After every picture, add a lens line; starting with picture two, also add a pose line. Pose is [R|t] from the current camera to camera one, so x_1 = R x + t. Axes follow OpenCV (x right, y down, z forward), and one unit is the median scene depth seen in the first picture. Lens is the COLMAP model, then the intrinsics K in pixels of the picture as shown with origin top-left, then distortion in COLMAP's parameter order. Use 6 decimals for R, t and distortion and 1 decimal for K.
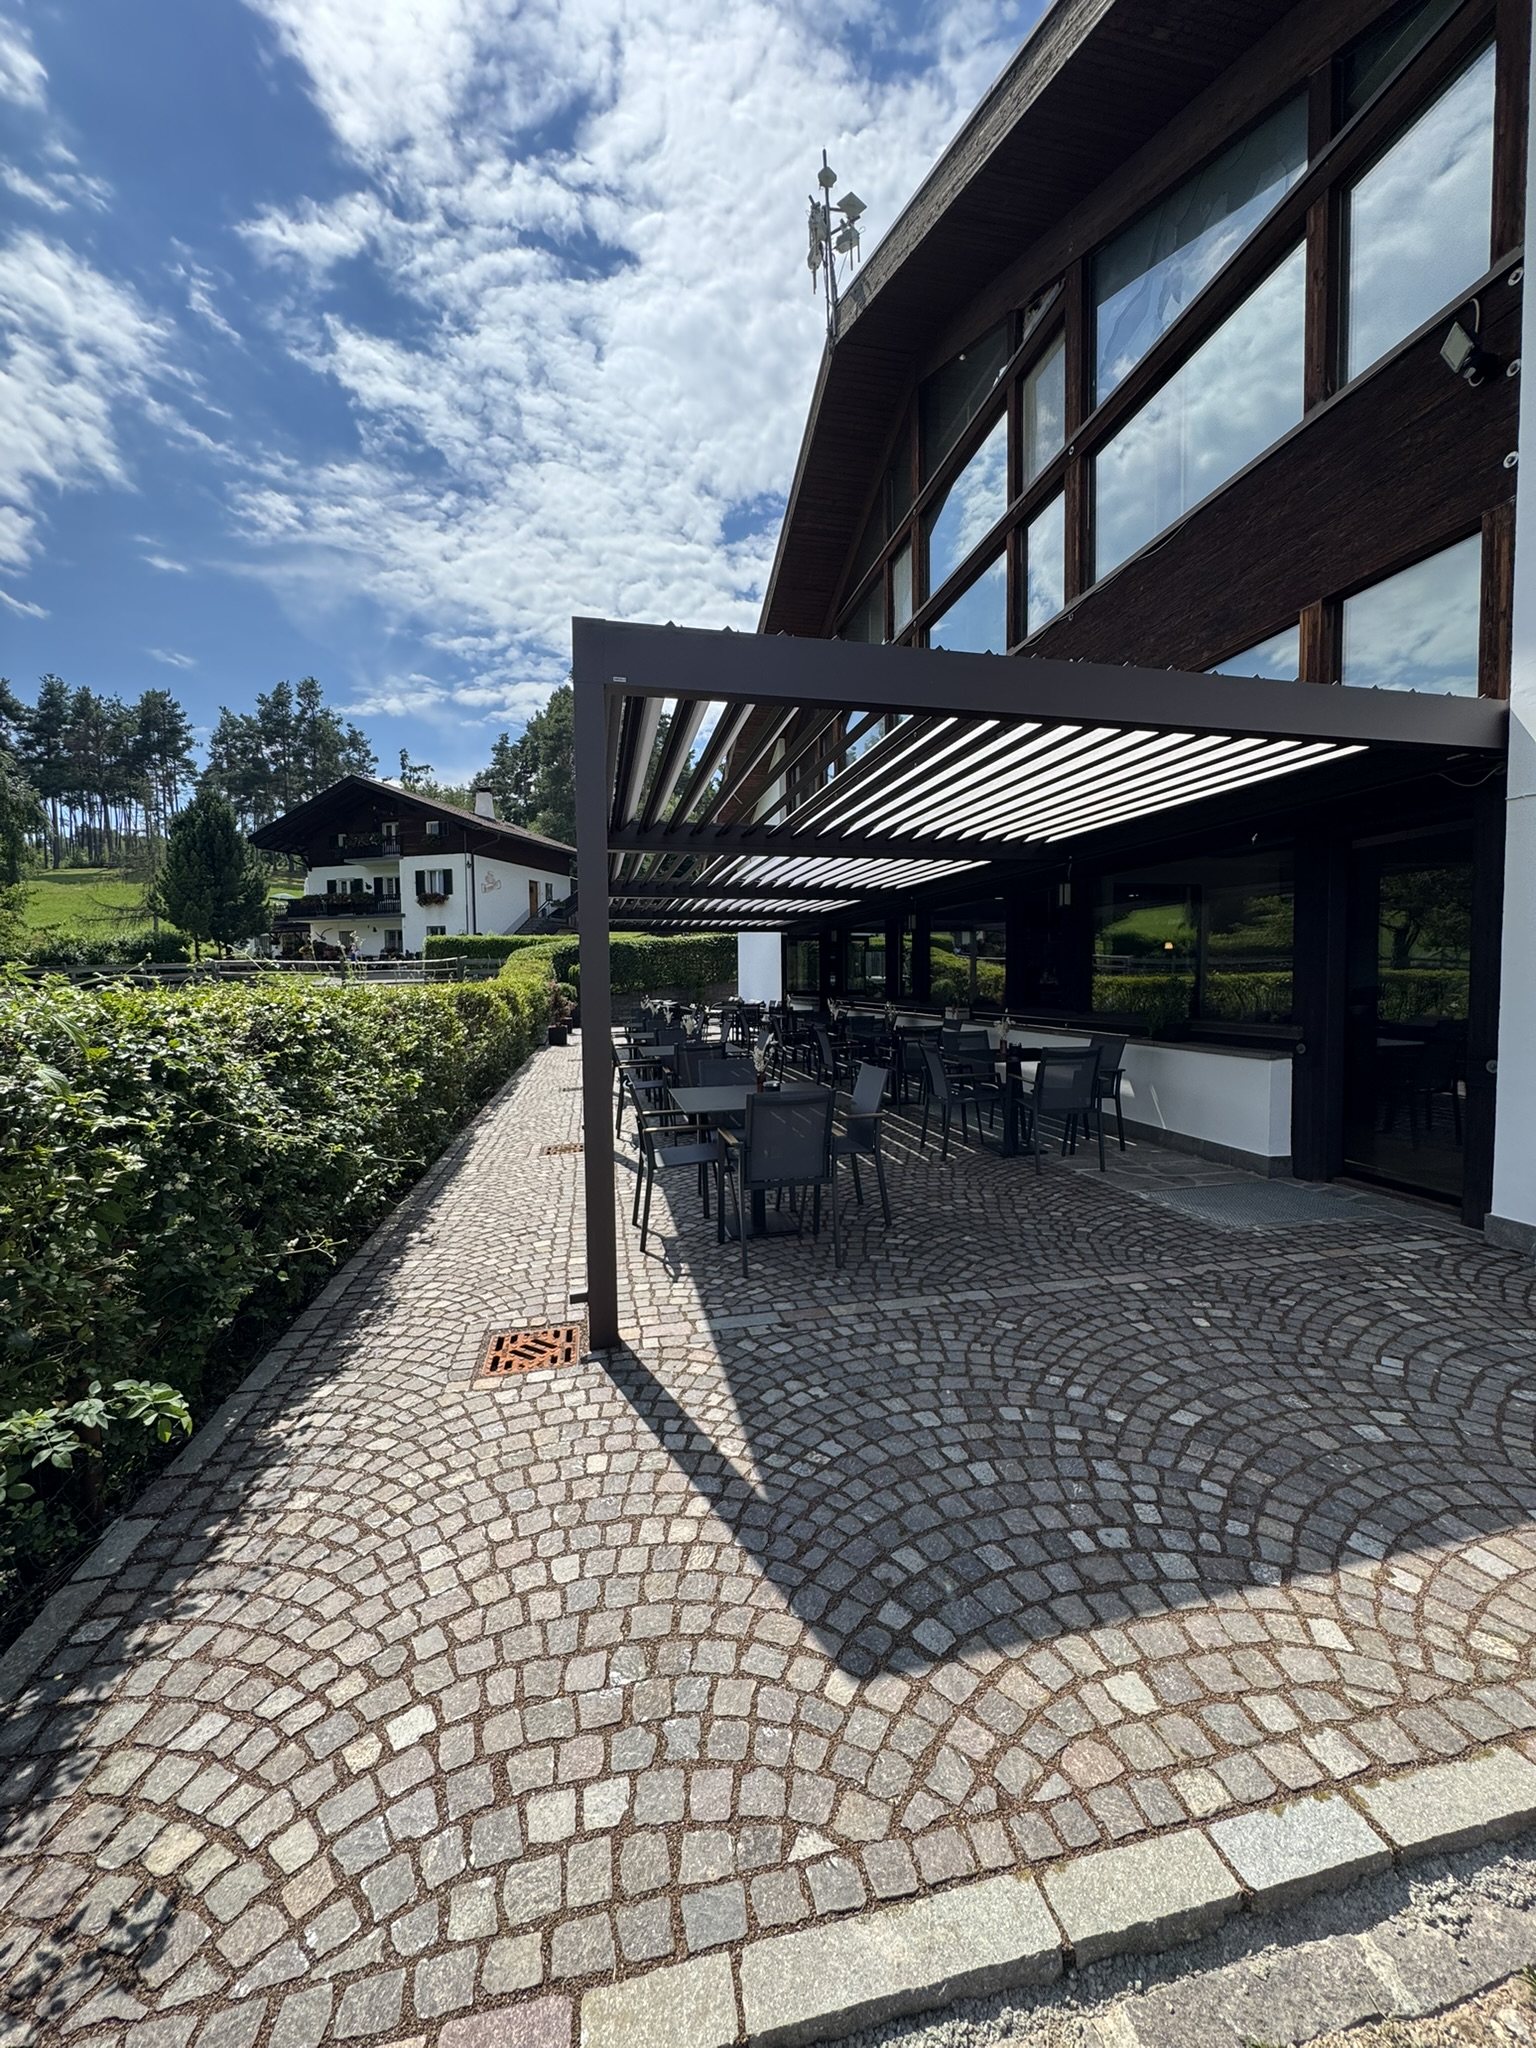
lens RADIAL K [[816.2, 0, 776.6], [0, 816.2, 1037.5], [0, 0, 1]] dist [-0.001016, -0.000840]
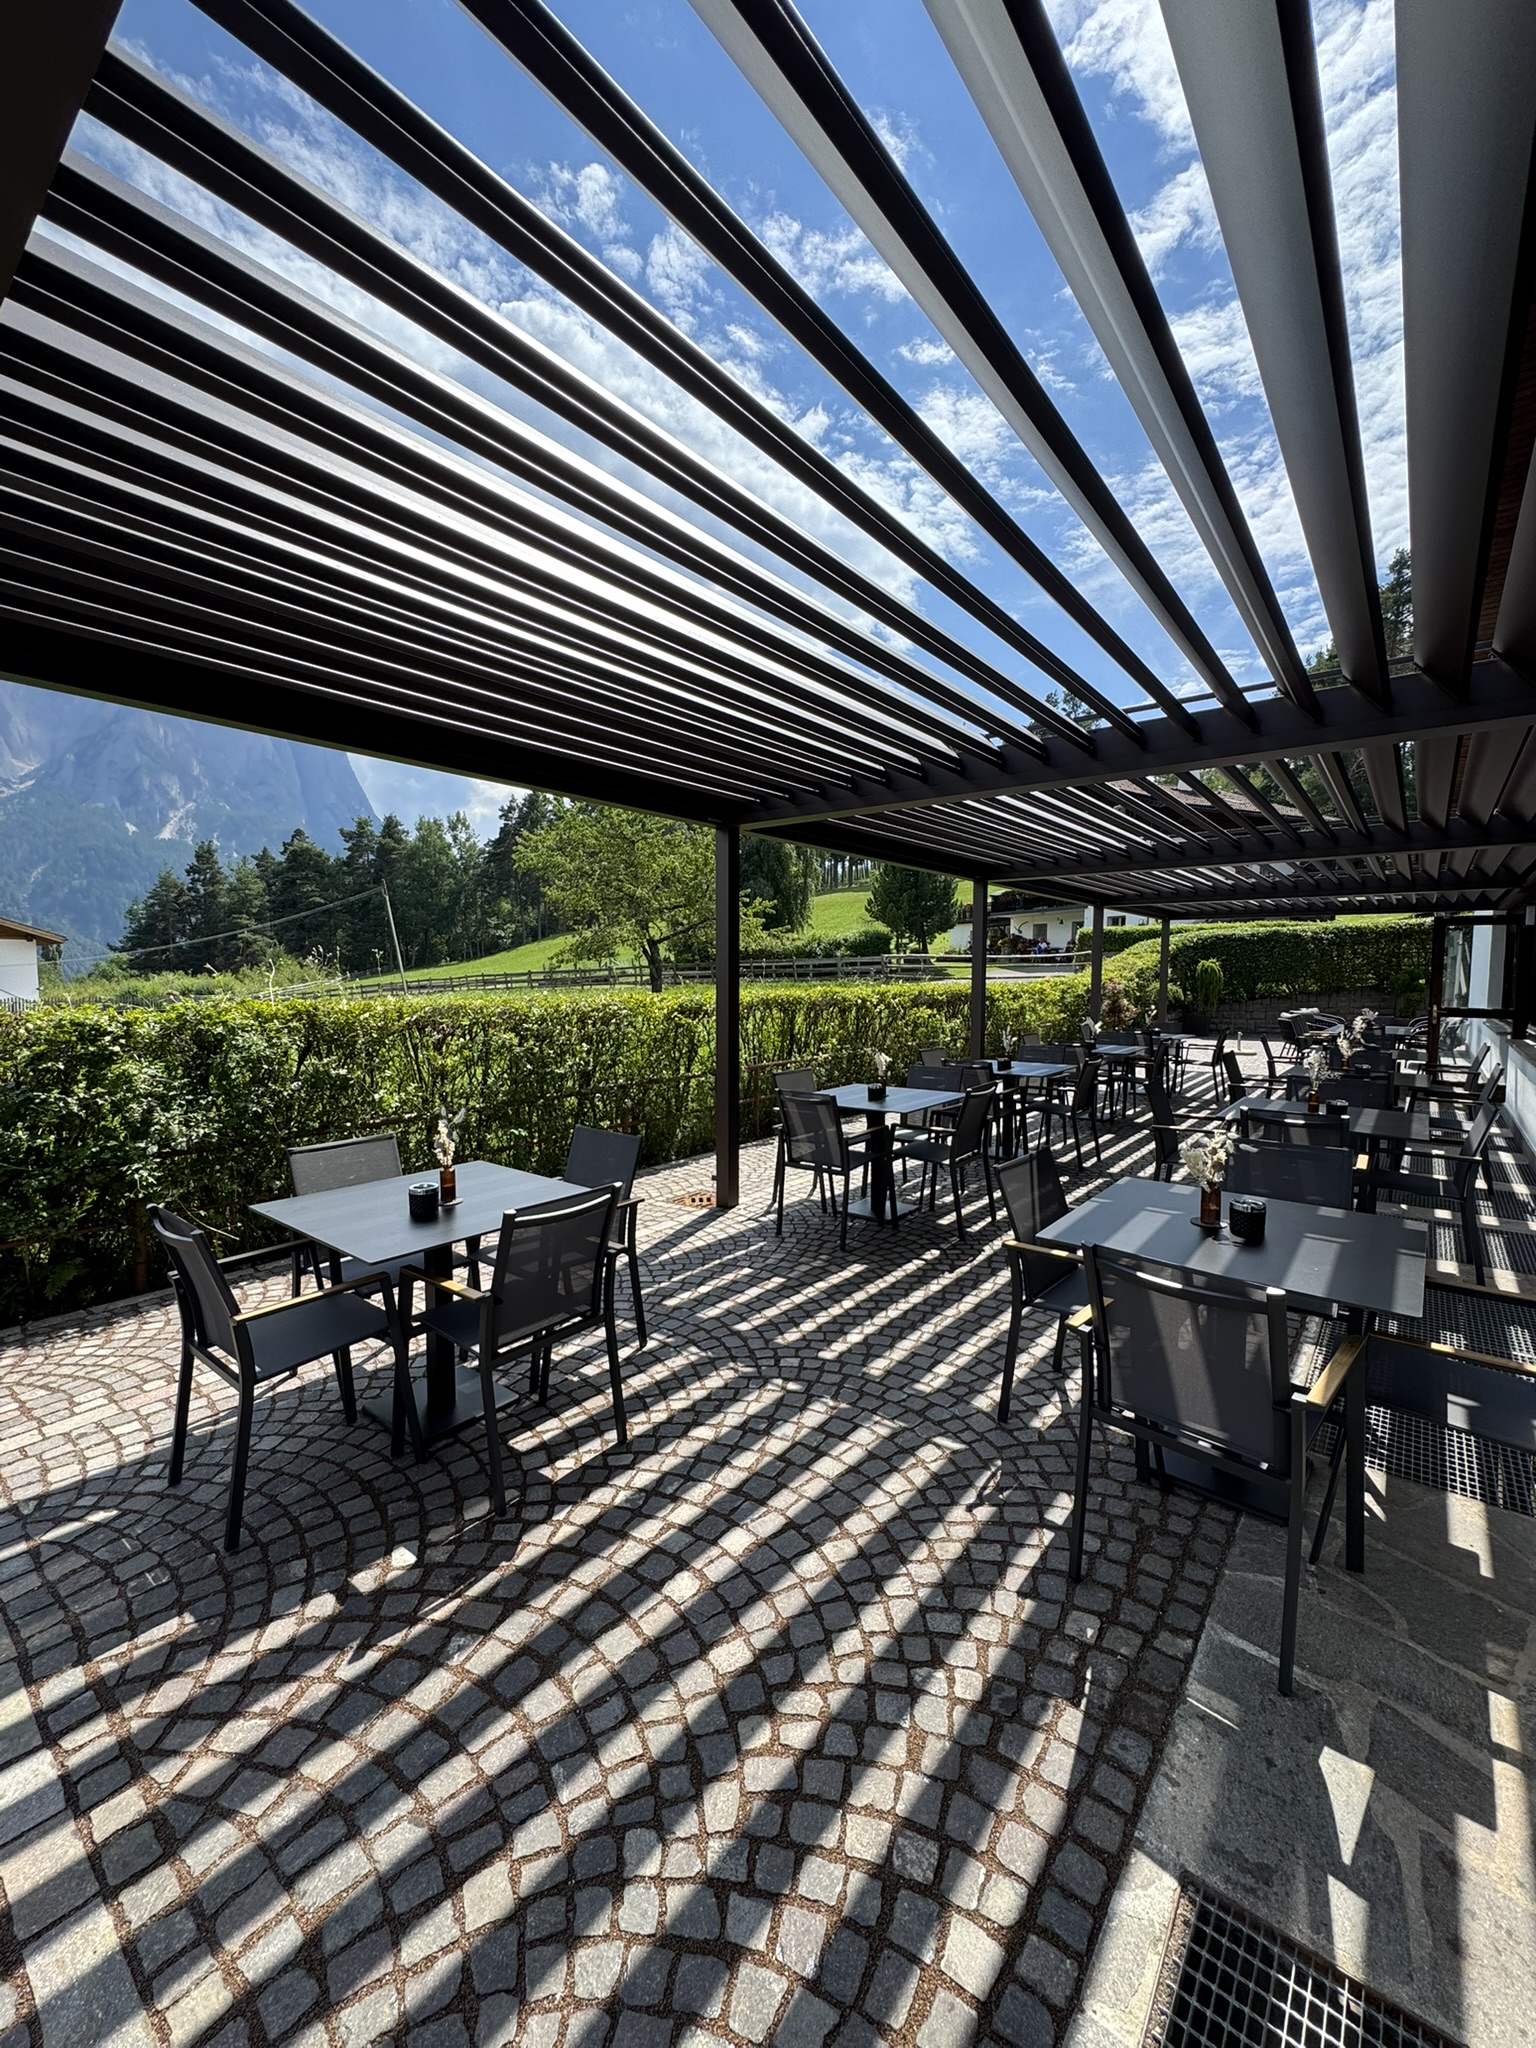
lens RADIAL K [[816.2, 0, 770.2], [0, 816.2, 1028.7], [0, 0, 1]] dist [-0.001016, -0.000840]
pose [[0.630051, 0.067661, -0.773600, 0.073204], [-0.065793, 0.997266, 0.033639, -0.011805], [0.773761, 0.029703, 0.632780, 0.093670]]
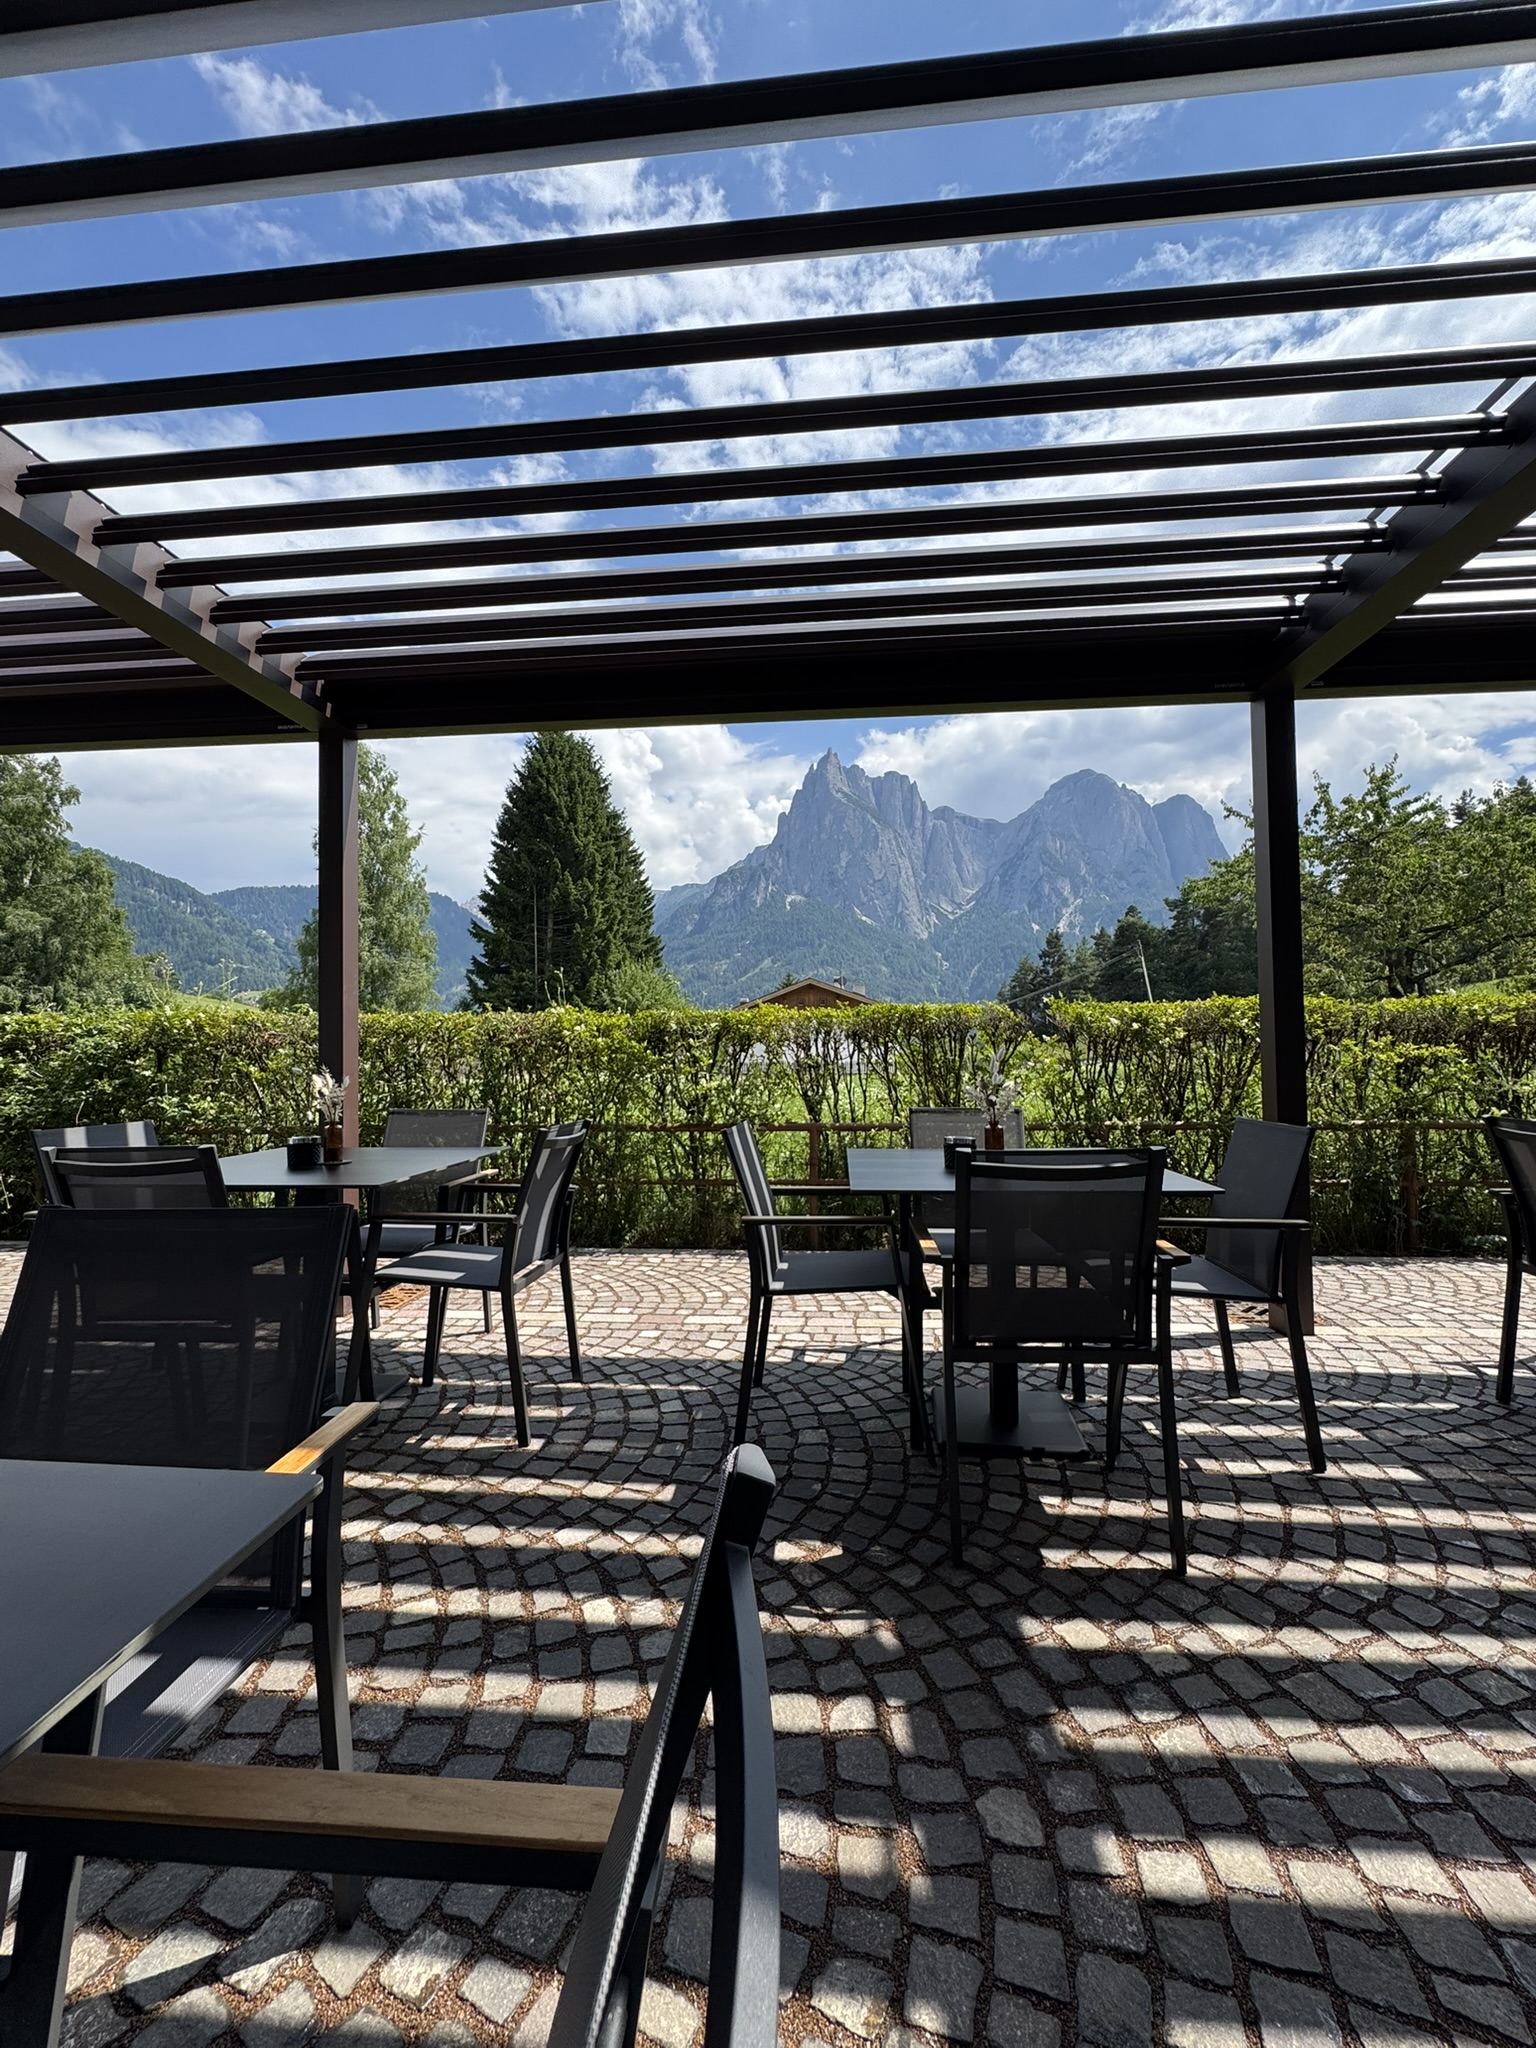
lens RADIAL K [[816.2, 0, 767.7], [0, 816.2, 1025.9], [0, 0, 1]] dist [-0.001016, -0.000840]
pose [[-0.292513, -0.009325, -0.956216, 0.076993], [-0.044300, 0.999011, 0.003810, -0.010620], [0.955235, 0.043475, -0.292637, 0.116590]]
